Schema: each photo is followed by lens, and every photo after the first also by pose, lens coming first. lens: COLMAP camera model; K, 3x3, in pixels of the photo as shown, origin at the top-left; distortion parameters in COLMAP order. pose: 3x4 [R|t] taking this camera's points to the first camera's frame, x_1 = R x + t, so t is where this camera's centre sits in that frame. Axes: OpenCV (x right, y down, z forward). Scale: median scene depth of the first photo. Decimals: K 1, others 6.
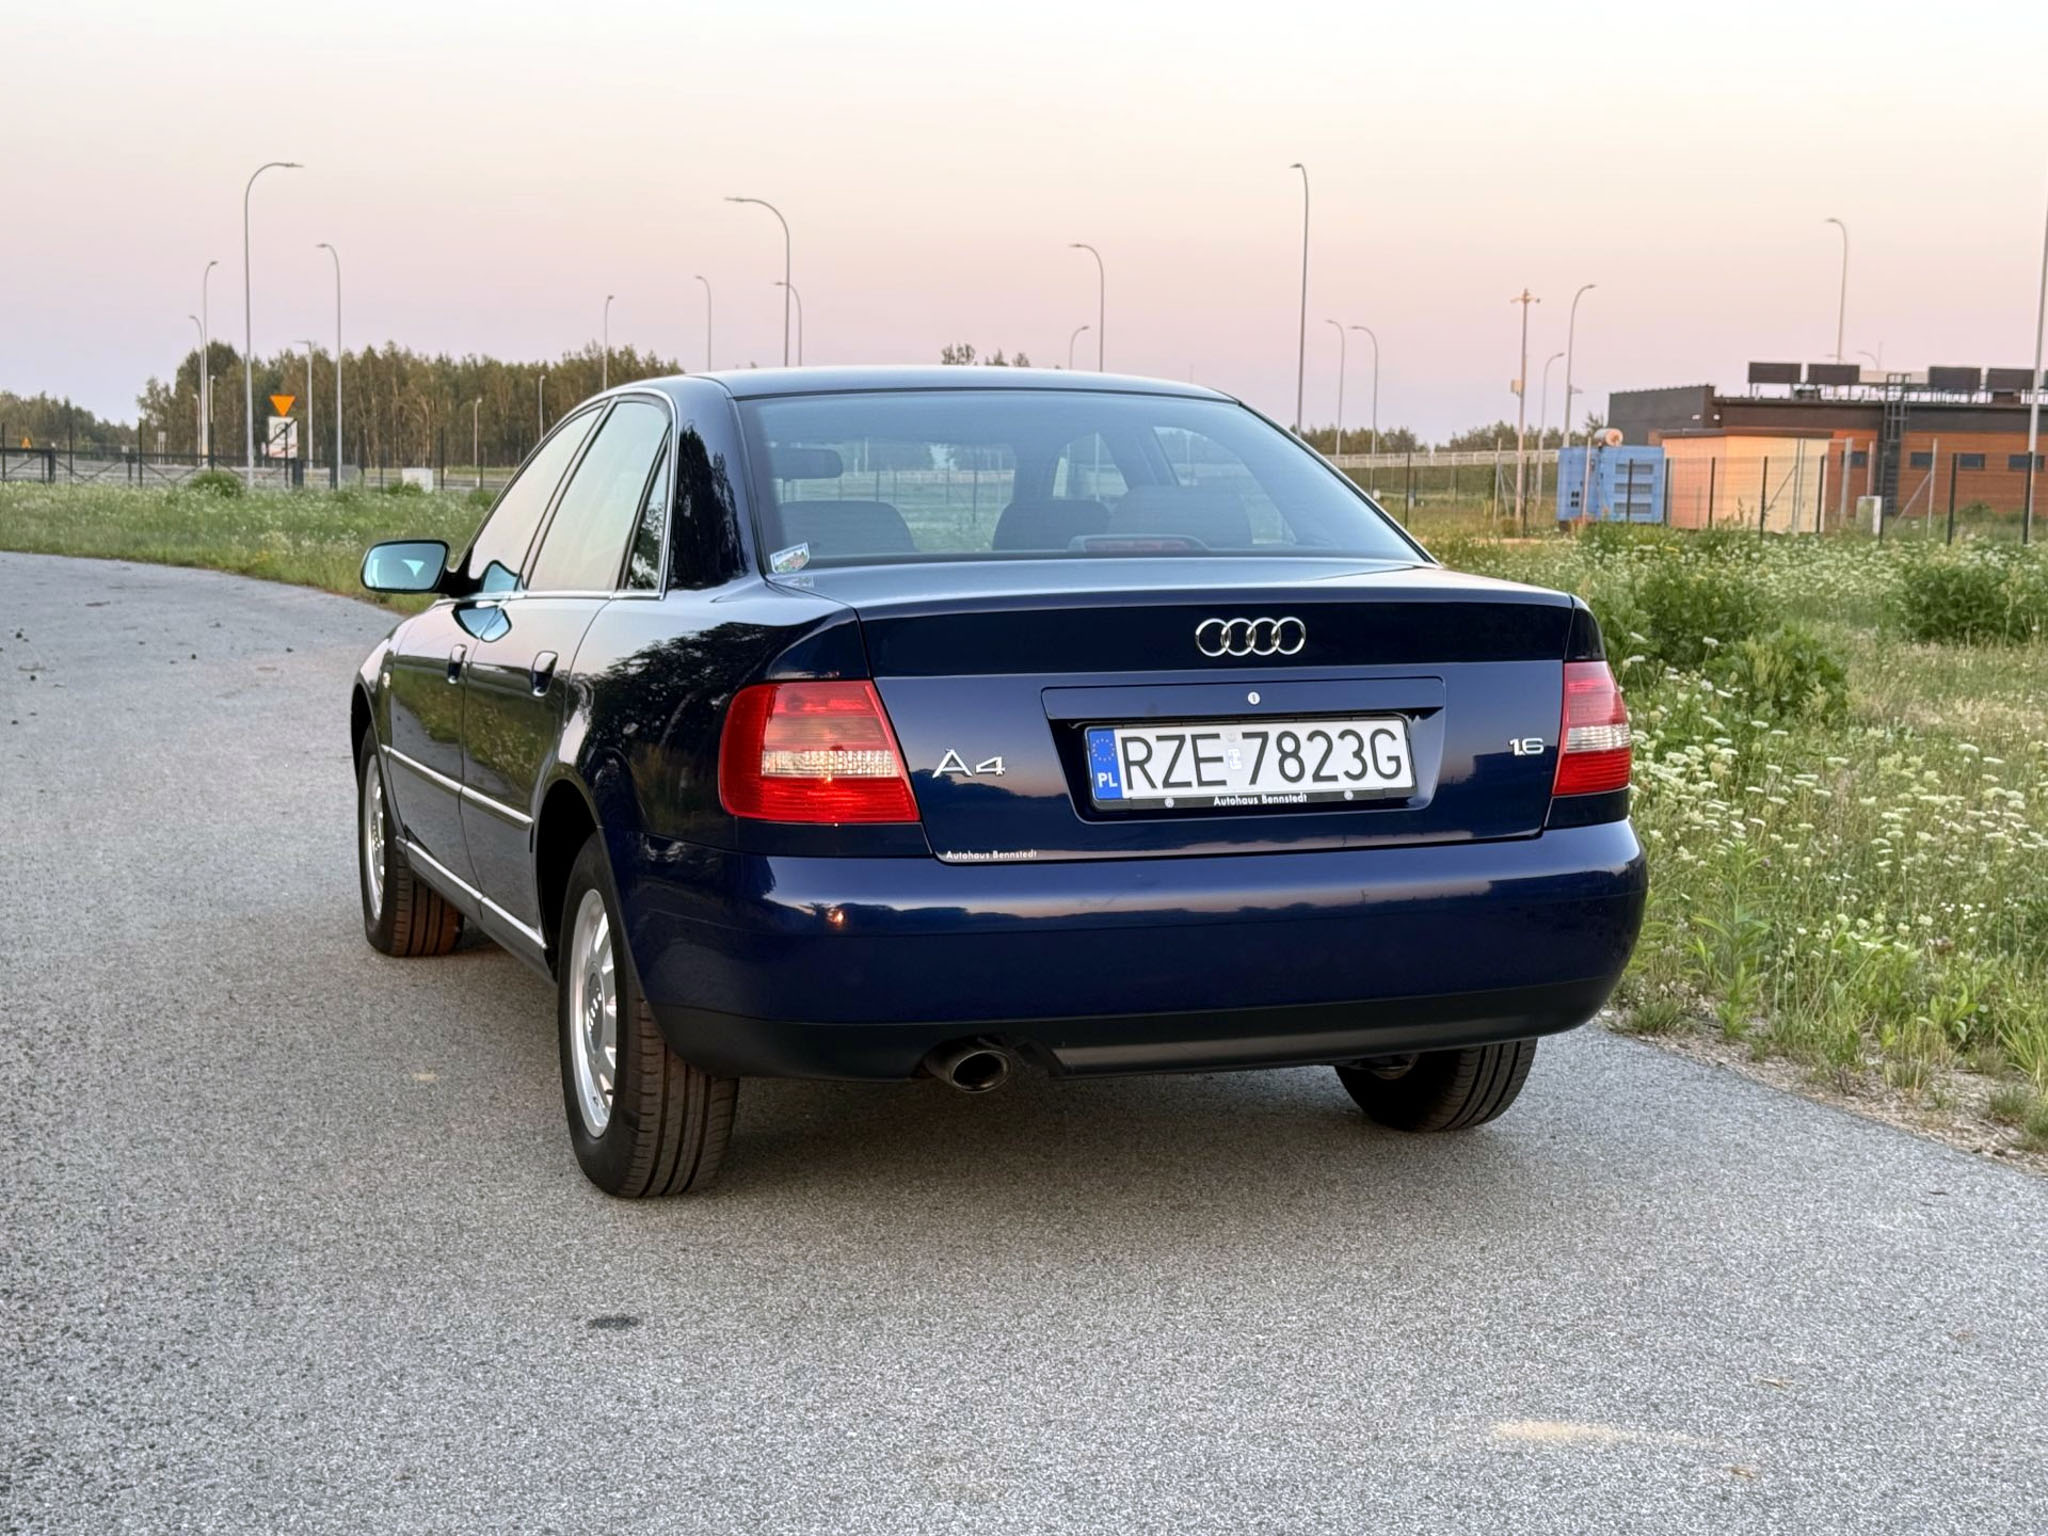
lens RADIAL K [[3008.5, 0, 1024.0], [0, 3008.5, 768.0], [0, 0, 1]] dist [0.125670, -0.087802]
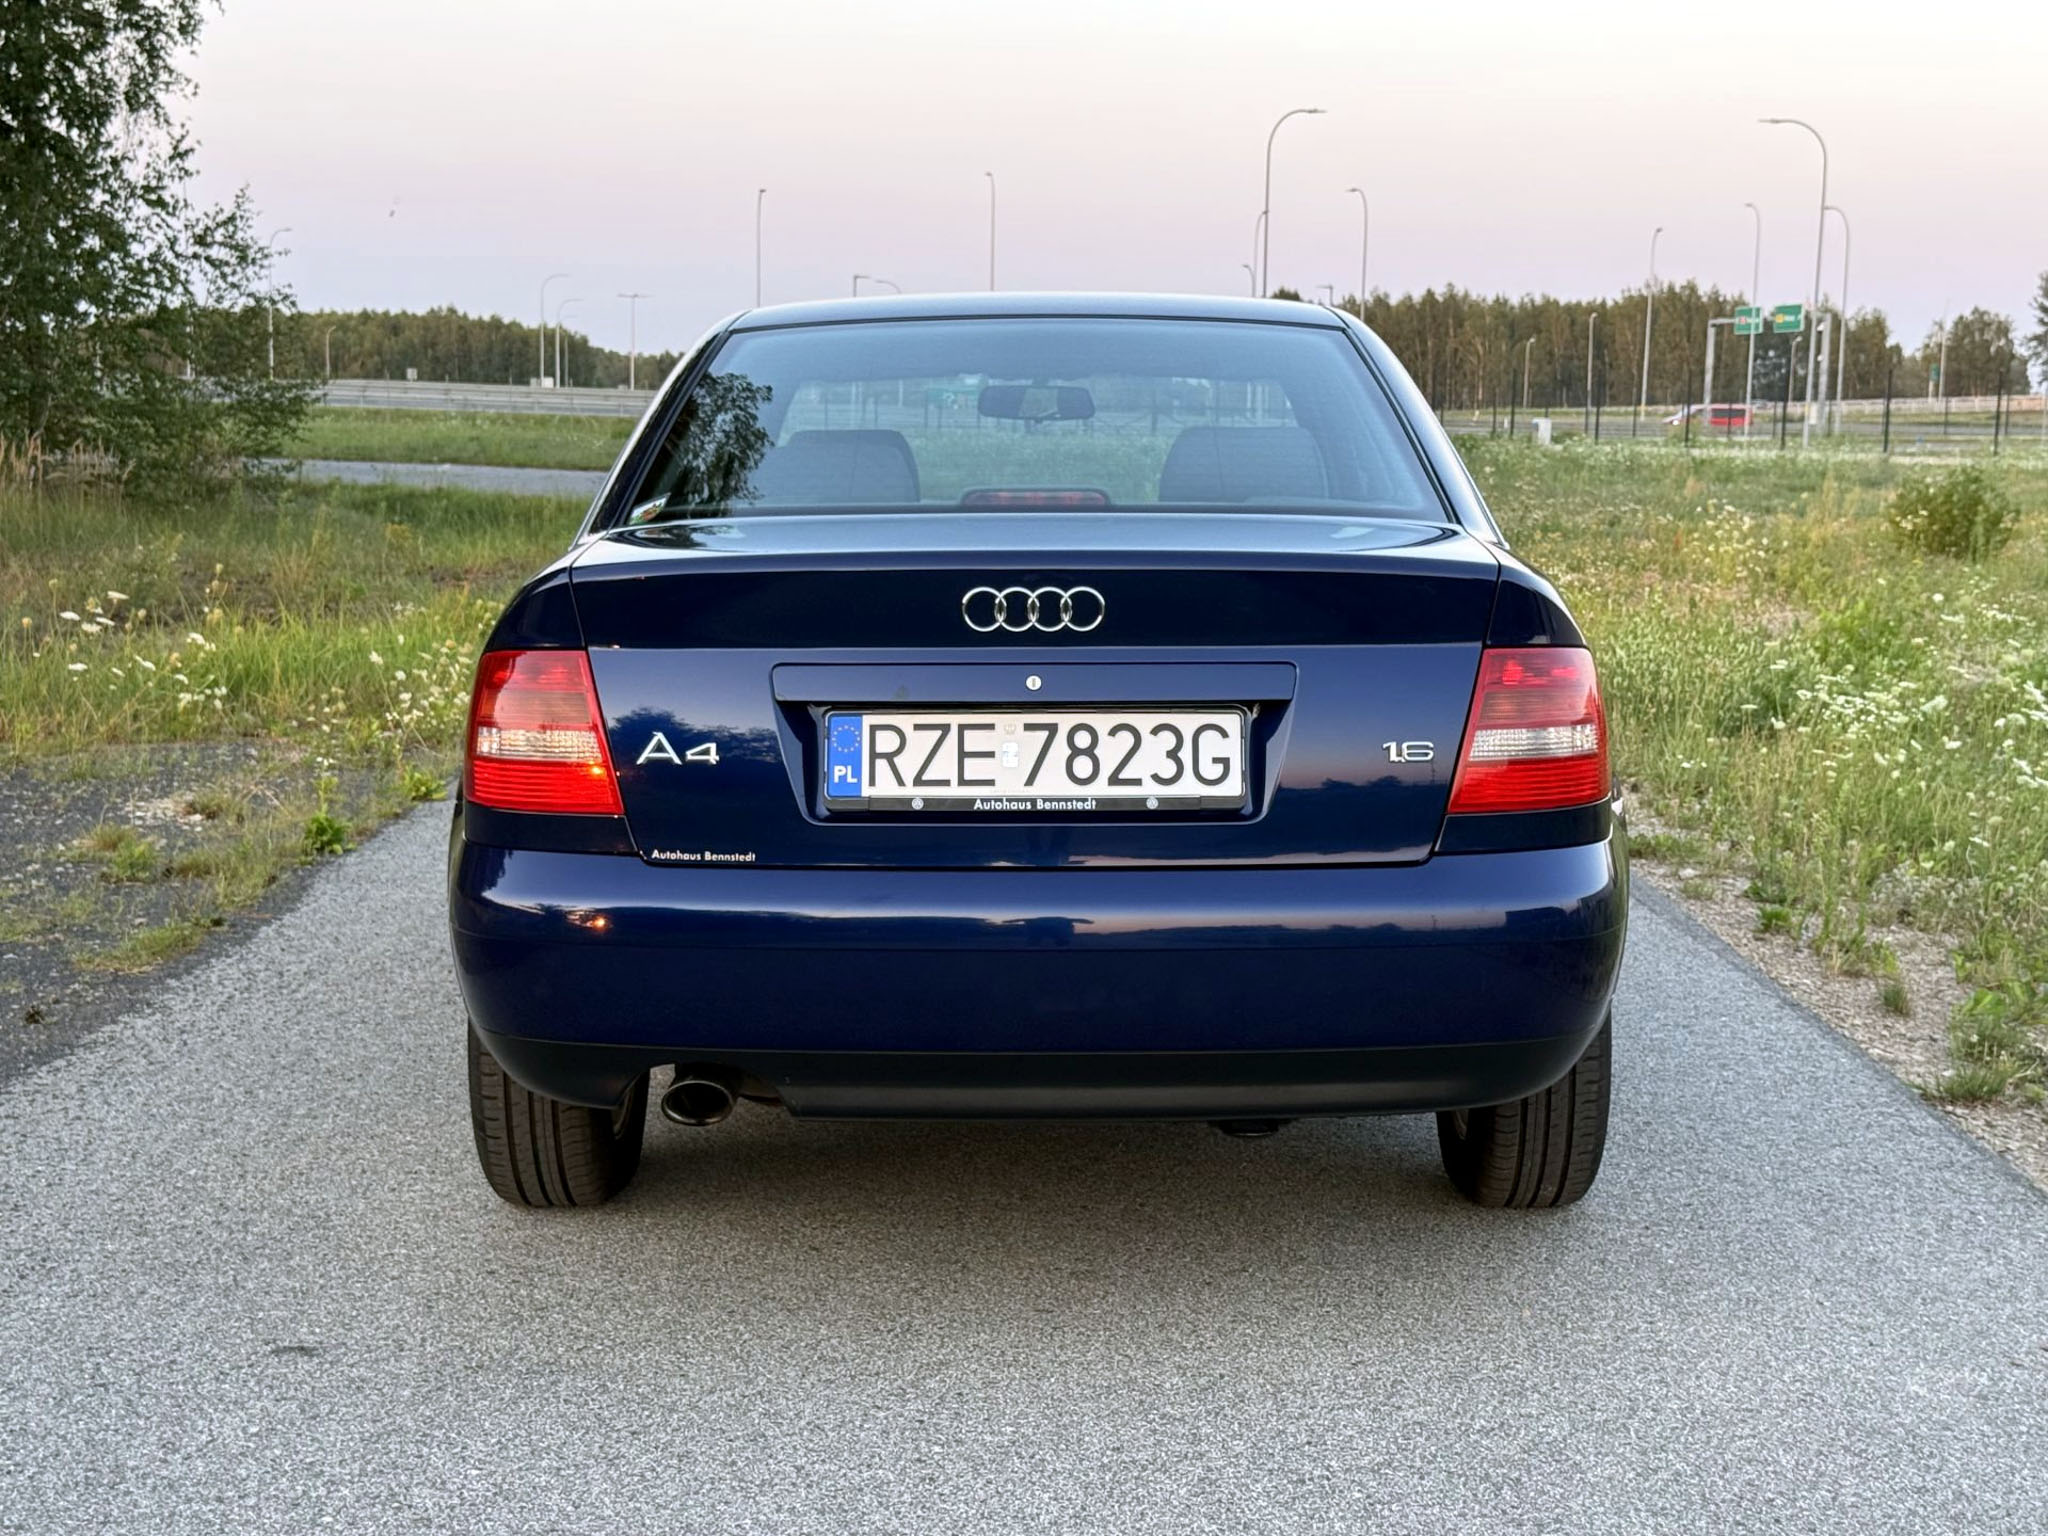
lens RADIAL K [[3026.9, 0, 1024.0], [0, 3026.9, 768.0], [0, 0, 1]] dist [0.144872, -0.199062]
pose [[0.935557, 0.038419, -0.351081, 0.362572], [-0.031660, 0.999187, 0.024972, -0.020049], [0.351755, -0.012248, 0.936012, 0.208747]]
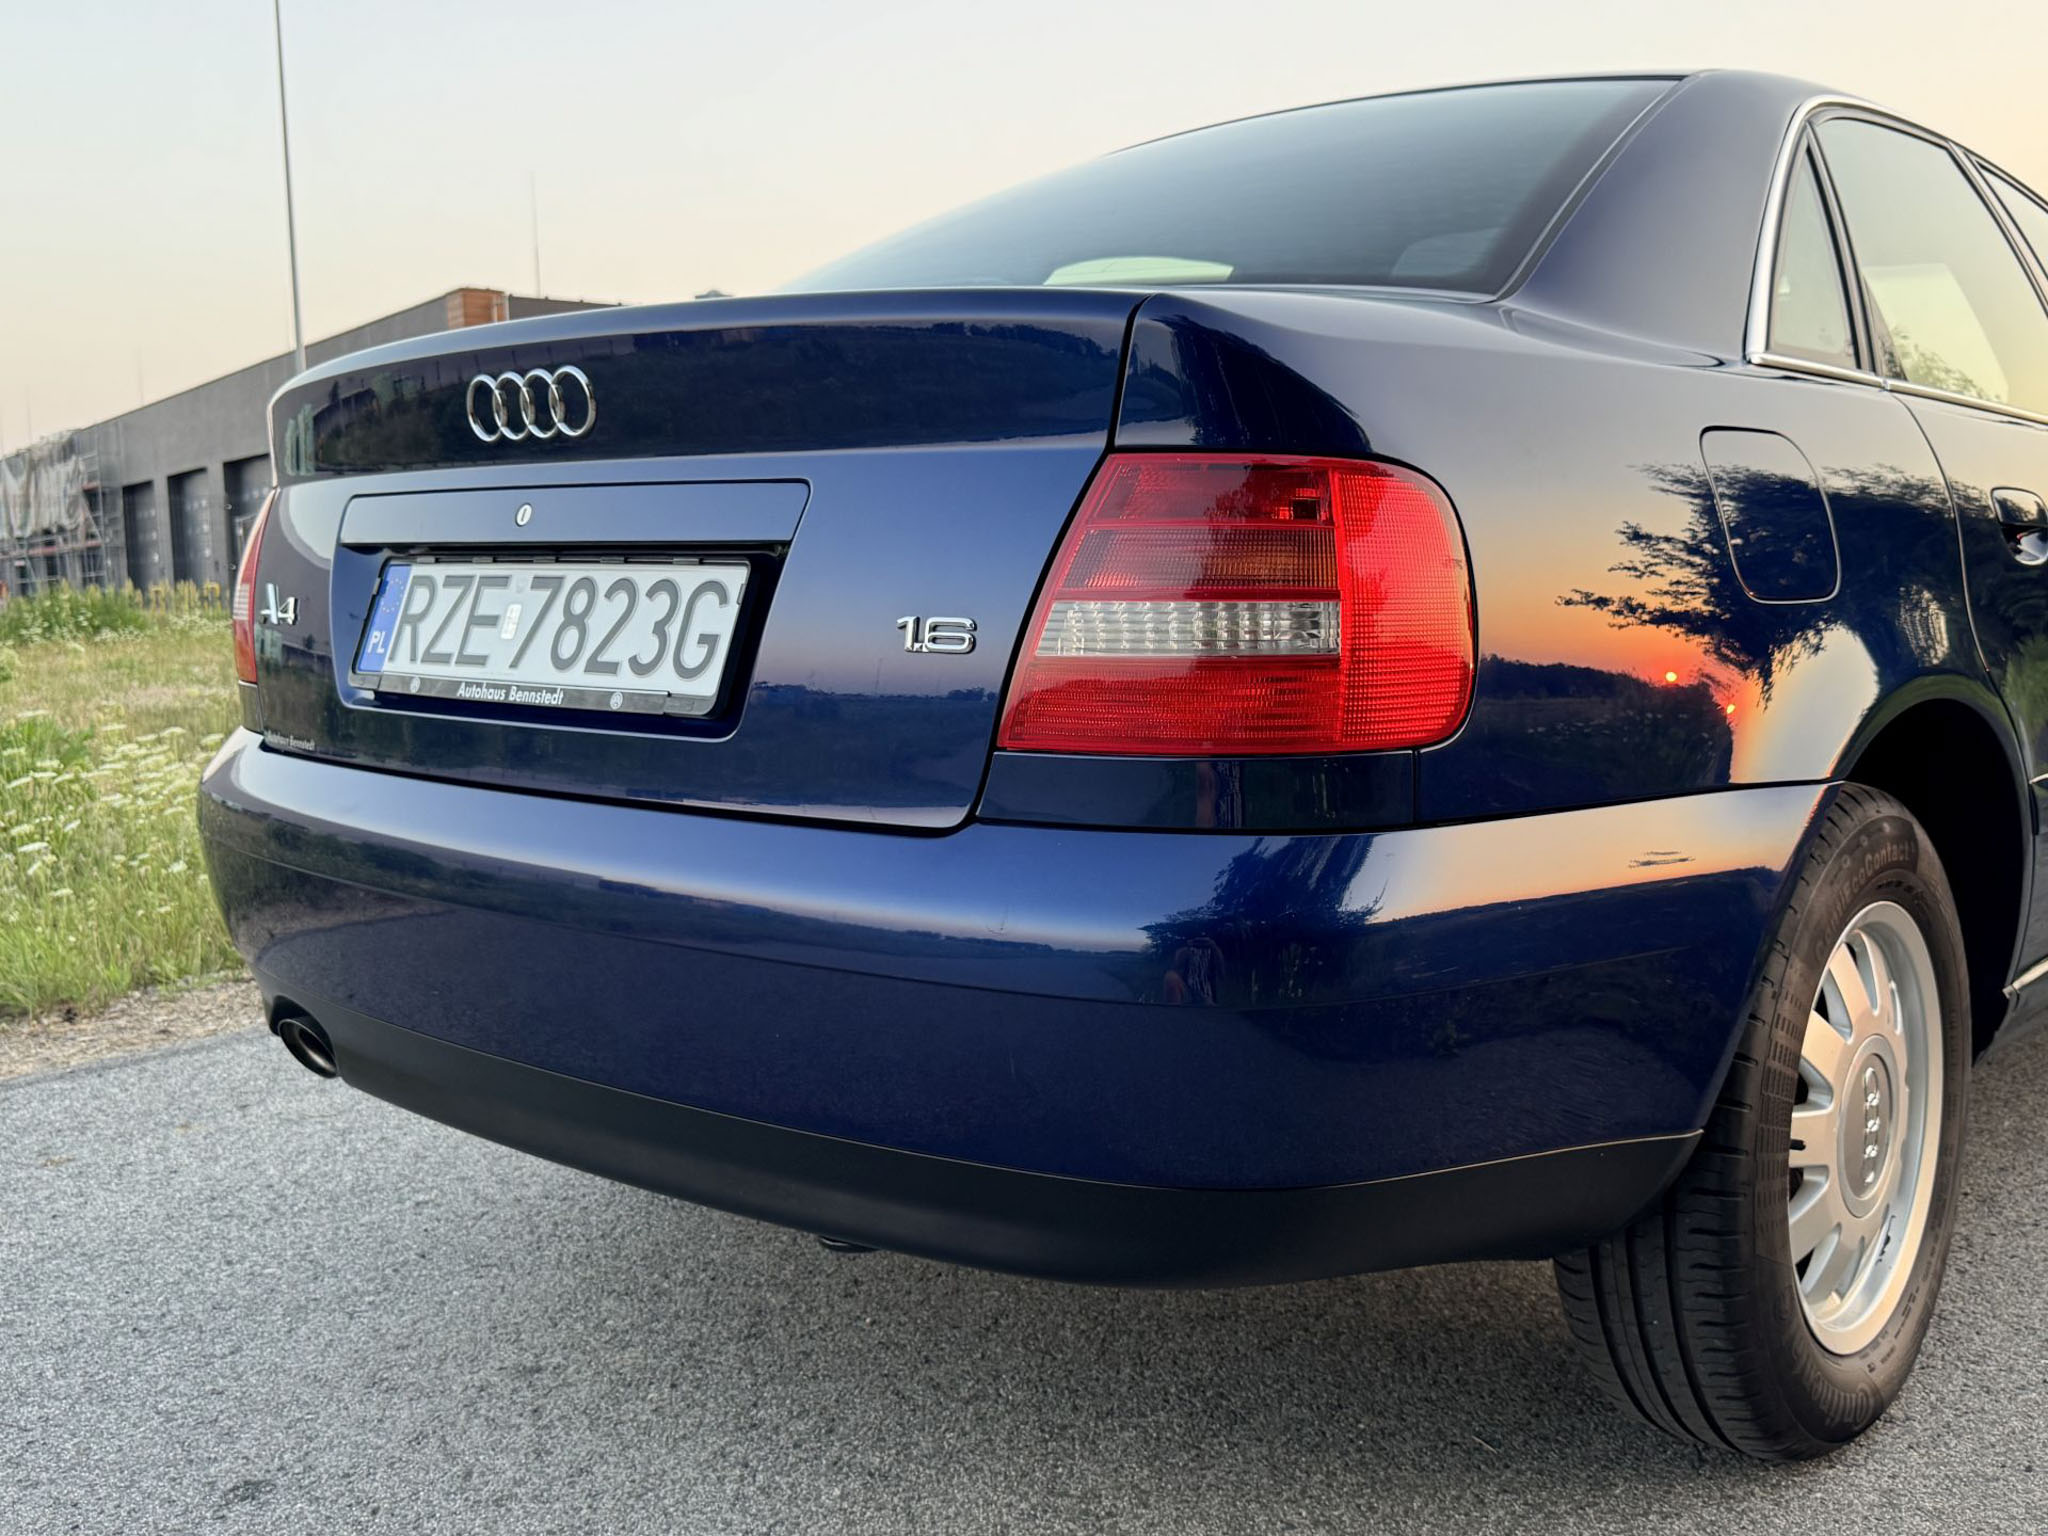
lens RADIAL K [[1954.3, 0, 1028.5], [0, 1954.3, 781.6], [0, 0, 1]] dist [0.152679, -0.372888]
pose [[0.474921, 0.101887, -0.874110, 0.442169], [-0.077722, 0.994250, 0.073662, -0.007944], [0.876589, 0.032954, 0.480109, 0.889365]]
